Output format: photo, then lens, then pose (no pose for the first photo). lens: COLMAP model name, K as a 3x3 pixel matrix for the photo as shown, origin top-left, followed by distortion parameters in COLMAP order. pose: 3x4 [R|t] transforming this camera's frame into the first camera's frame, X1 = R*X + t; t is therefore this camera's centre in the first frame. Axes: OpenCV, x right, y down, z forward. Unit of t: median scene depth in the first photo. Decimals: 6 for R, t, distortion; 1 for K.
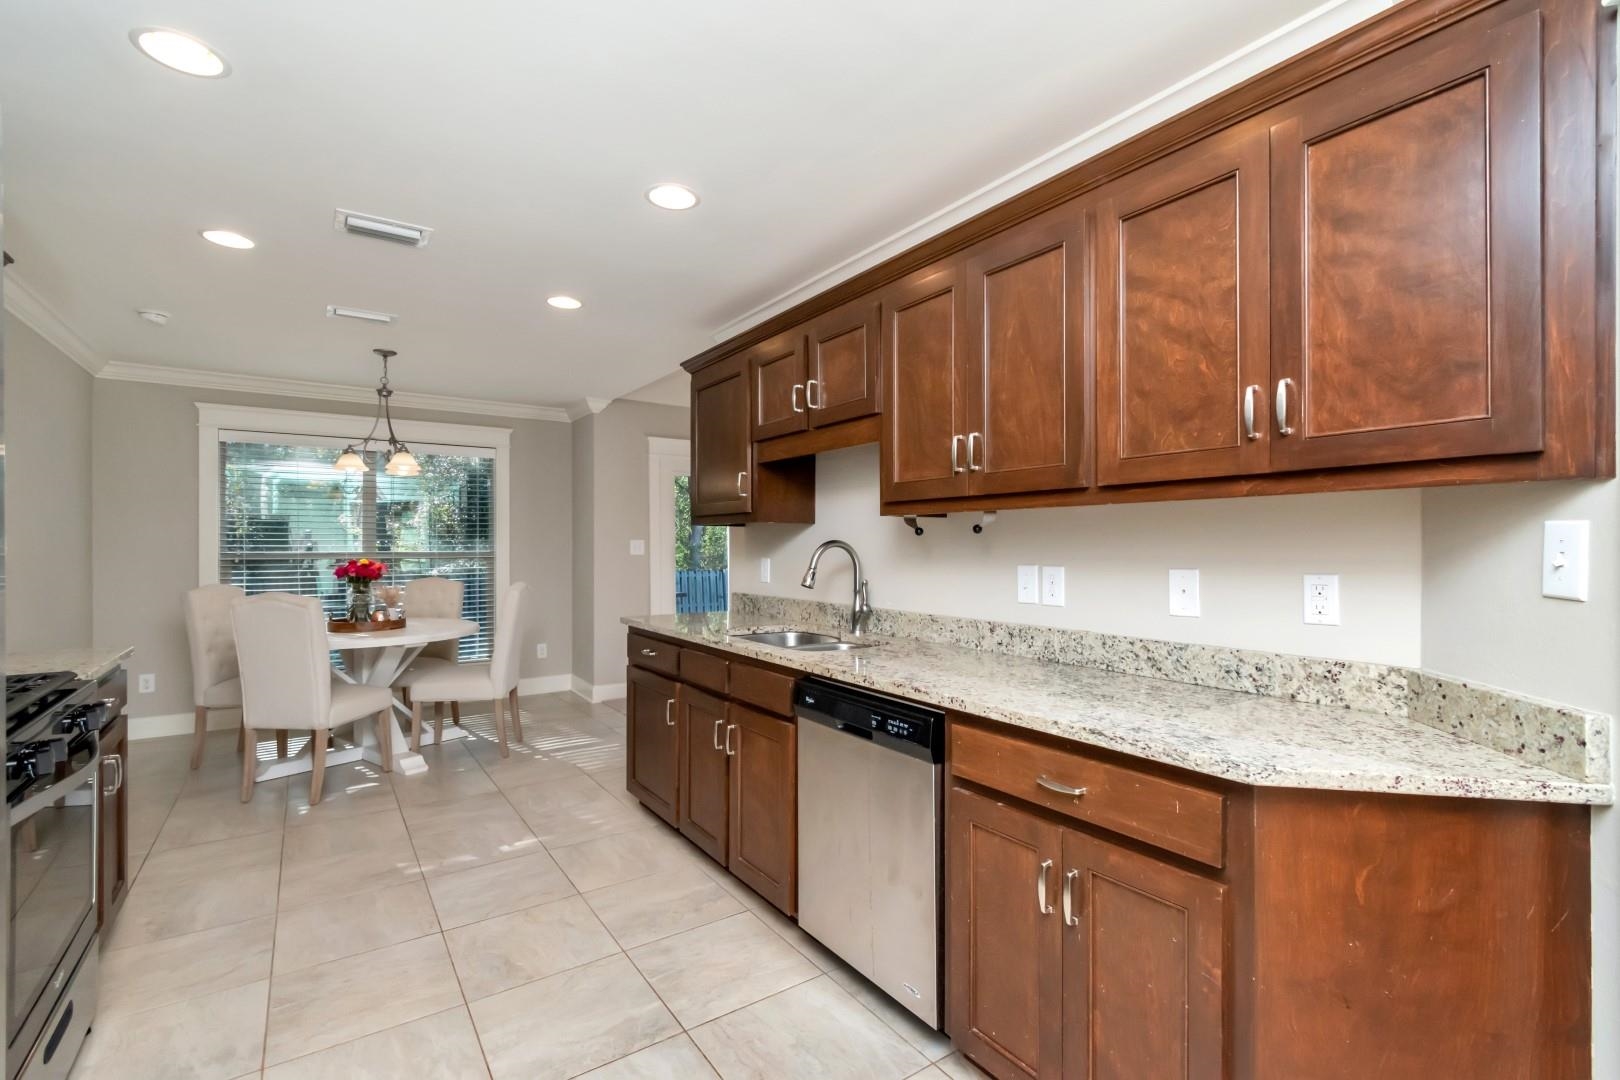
lens RADIAL K [[722.1, 0, 809.2], [0, 722.1, 549.0], [0, 0, 1]] dist [-0.000489, -0.000168]
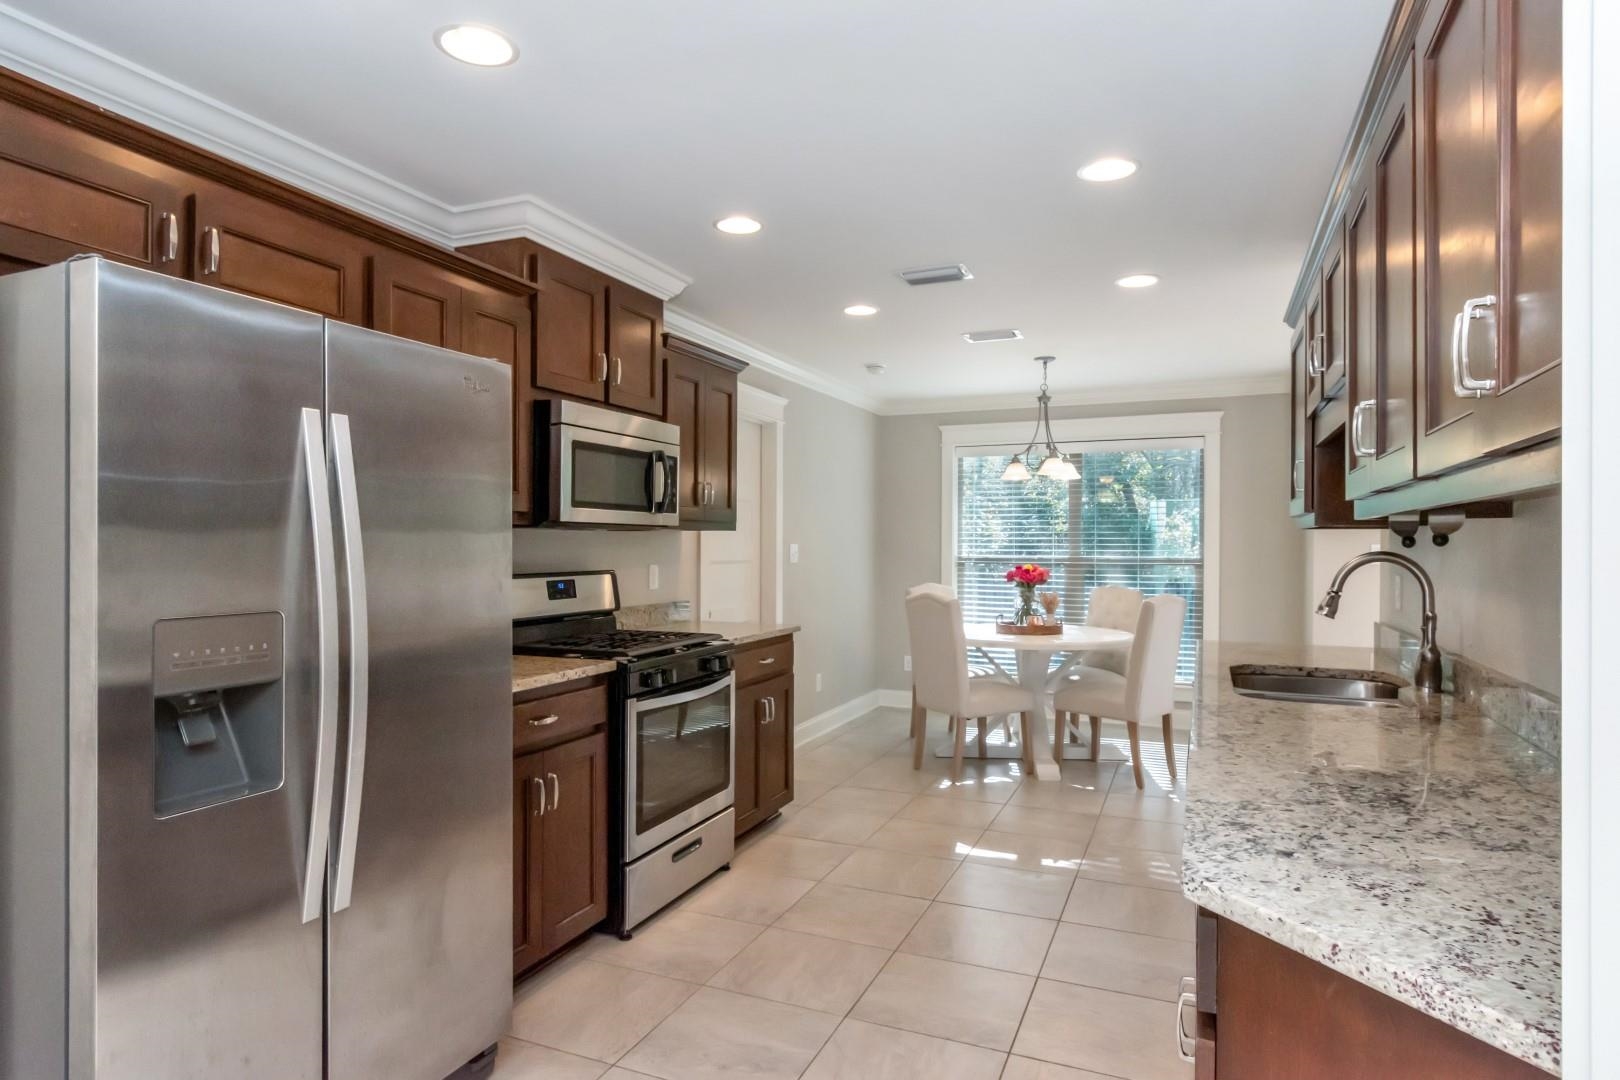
lens RADIAL K [[908.1, 0, 807.0], [0, 908.1, 556.3], [0, 0, 1]] dist [0.000154, 0.000093]
pose [[0.539379, 0.012380, -0.841972, 0.301341], [-0.006811, 0.999923, 0.010338, -0.008676], [0.842036, 0.000159, 0.539422, 0.040578]]
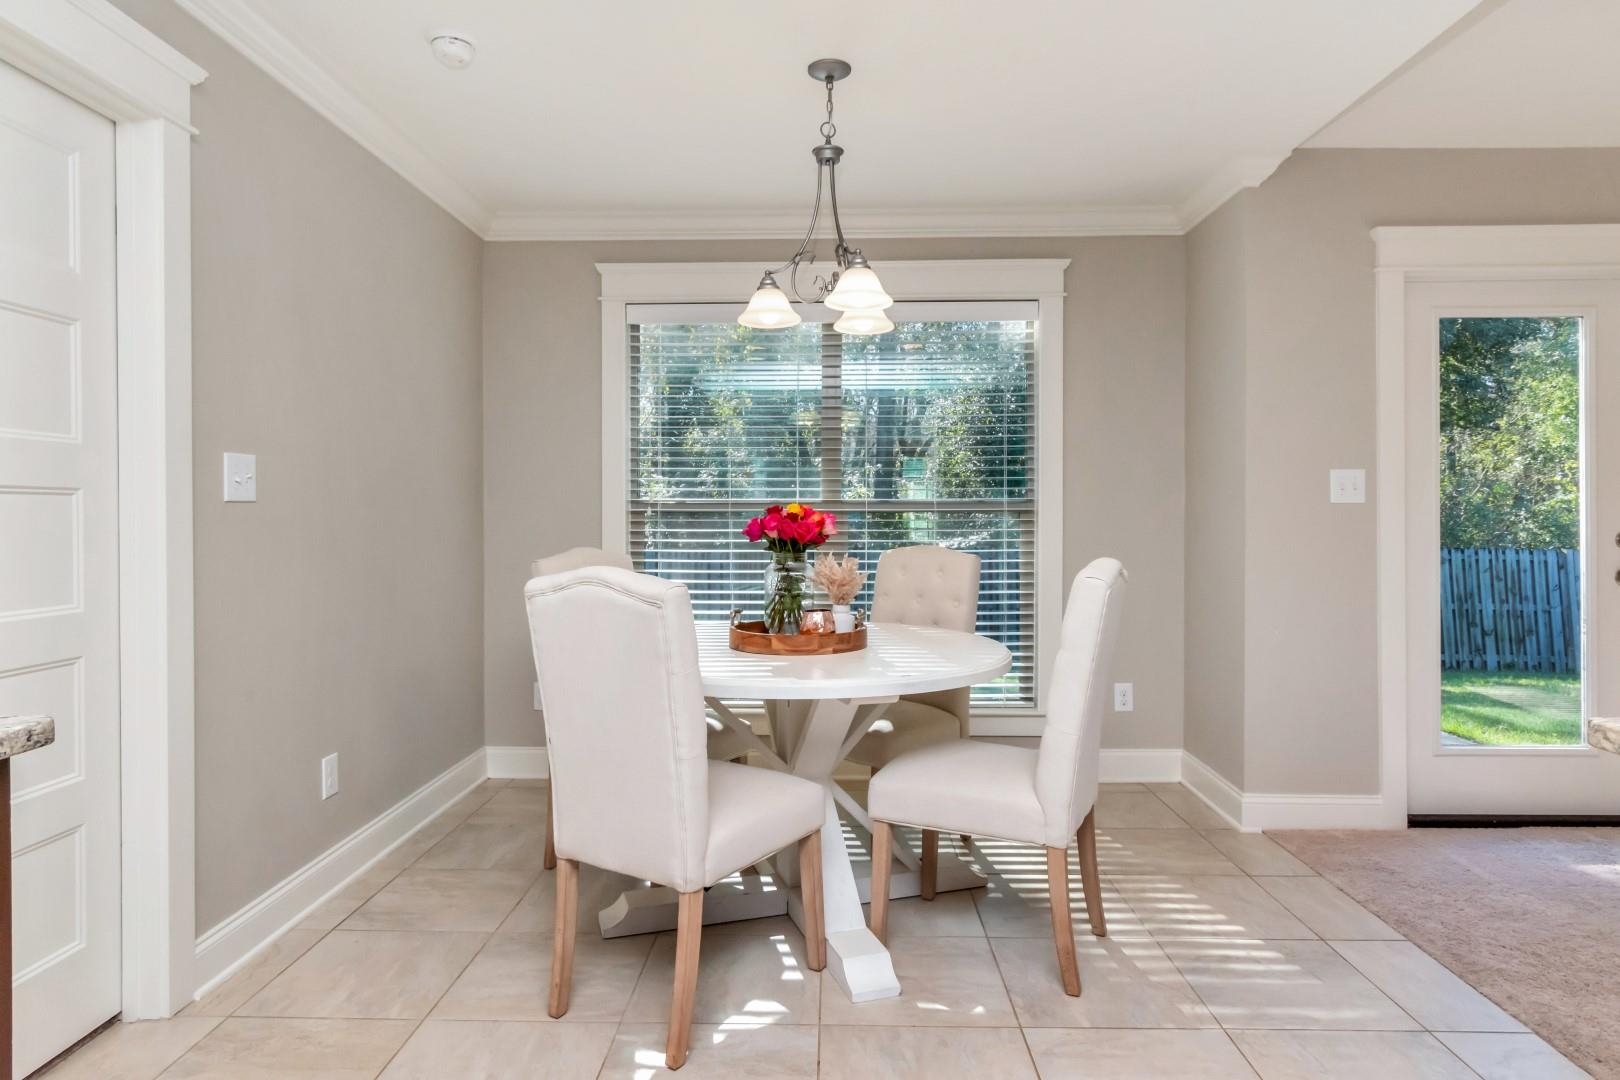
lens RADIAL K [[971.4, 0, 809.4], [0, 971.4, 526.7], [0, 0, 1]] dist [-0.005994, -0.000938]
pose [[0.811283, 0.009283, -0.584580, -0.221357], [-0.003795, 0.999937, 0.010611, 0.022853], [0.584642, -0.006390, 0.811266, 0.471569]]
